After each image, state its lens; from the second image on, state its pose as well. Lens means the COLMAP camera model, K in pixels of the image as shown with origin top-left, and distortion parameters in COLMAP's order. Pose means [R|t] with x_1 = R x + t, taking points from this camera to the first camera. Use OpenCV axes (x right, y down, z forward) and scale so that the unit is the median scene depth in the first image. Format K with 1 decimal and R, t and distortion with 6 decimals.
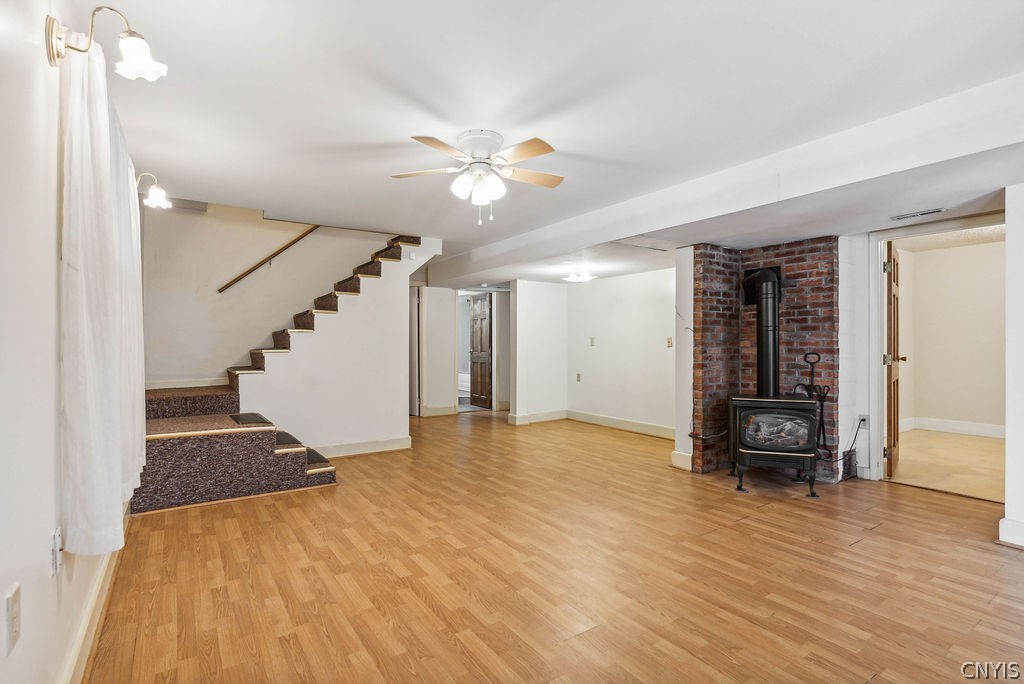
lens RADIAL K [[499.5, 0, 512.6], [0, 499.5, 343.8], [0, 0, 1]] dist [0.003246, -0.001132]
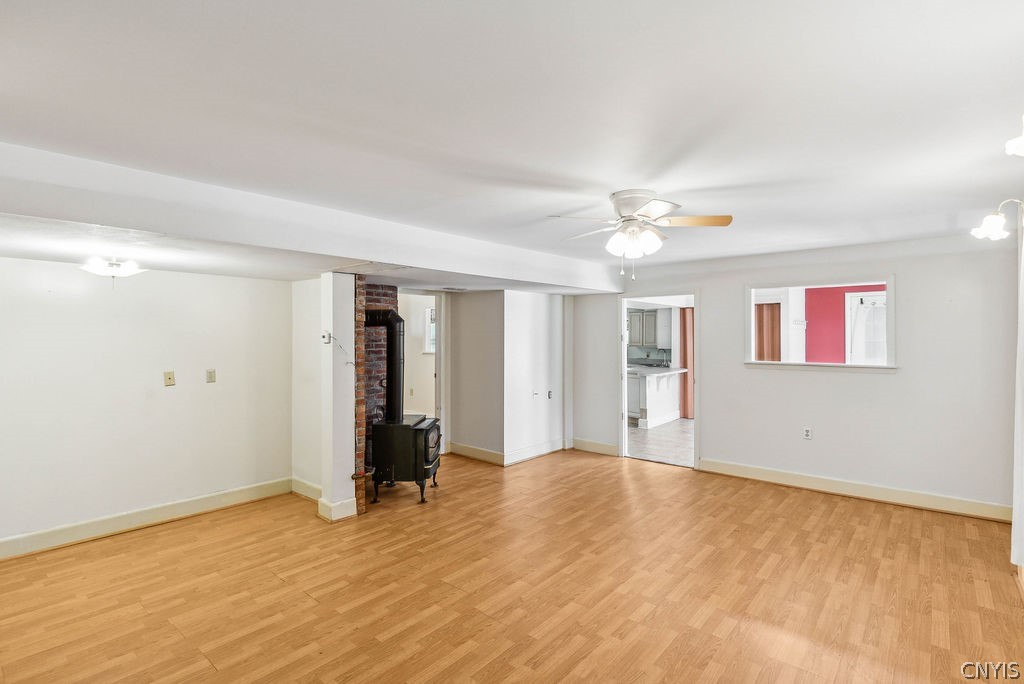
lens RADIAL K [[499.5, 0, 513.1], [0, 499.5, 332.1], [0, 0, 1]] dist [0.003246, -0.001132]
pose [[-0.272854, 0.008475, 0.962018, -0.651285], [-0.000547, 0.999960, -0.008965, -0.083471], [-0.962055, -0.002973, -0.272839, 1.011427]]
